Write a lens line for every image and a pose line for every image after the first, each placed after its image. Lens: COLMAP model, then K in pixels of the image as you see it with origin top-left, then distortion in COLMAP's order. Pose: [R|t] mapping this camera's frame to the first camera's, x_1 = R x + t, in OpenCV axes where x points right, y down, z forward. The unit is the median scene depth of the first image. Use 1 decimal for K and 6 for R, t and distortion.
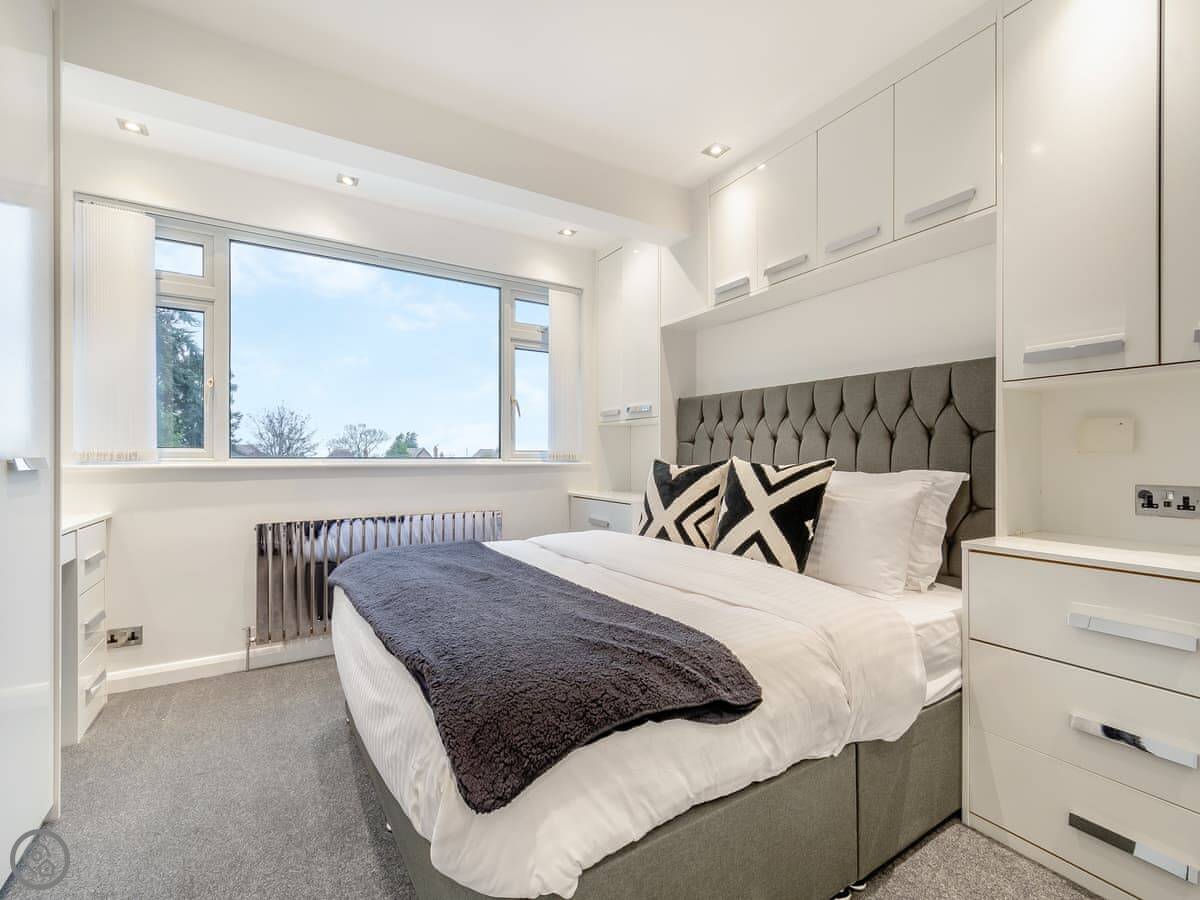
lens RADIAL K [[532.7, 0, 599.1], [0, 532.7, 454.4], [0, 0, 1]] dist [0.010749, -0.003623]
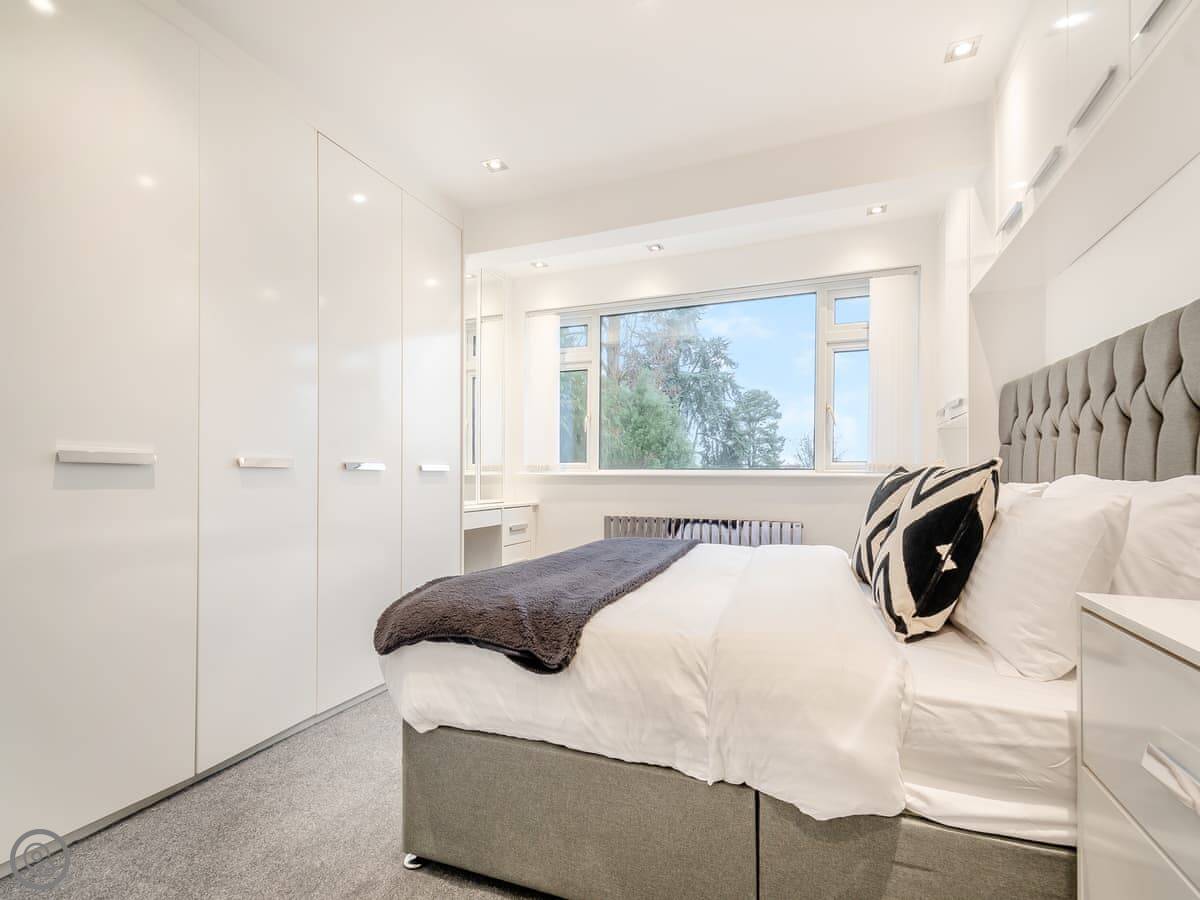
lens RADIAL K [[532.7, 0, 614.9], [0, 532.7, 476.9], [0, 0, 1]] dist [0.010749, -0.003623]
pose [[0.618552, 0.004862, -0.785729, 0.499459], [0.003475, 0.999954, 0.008924, 0.018604], [0.785736, -0.008250, 0.618507, 0.153625]]
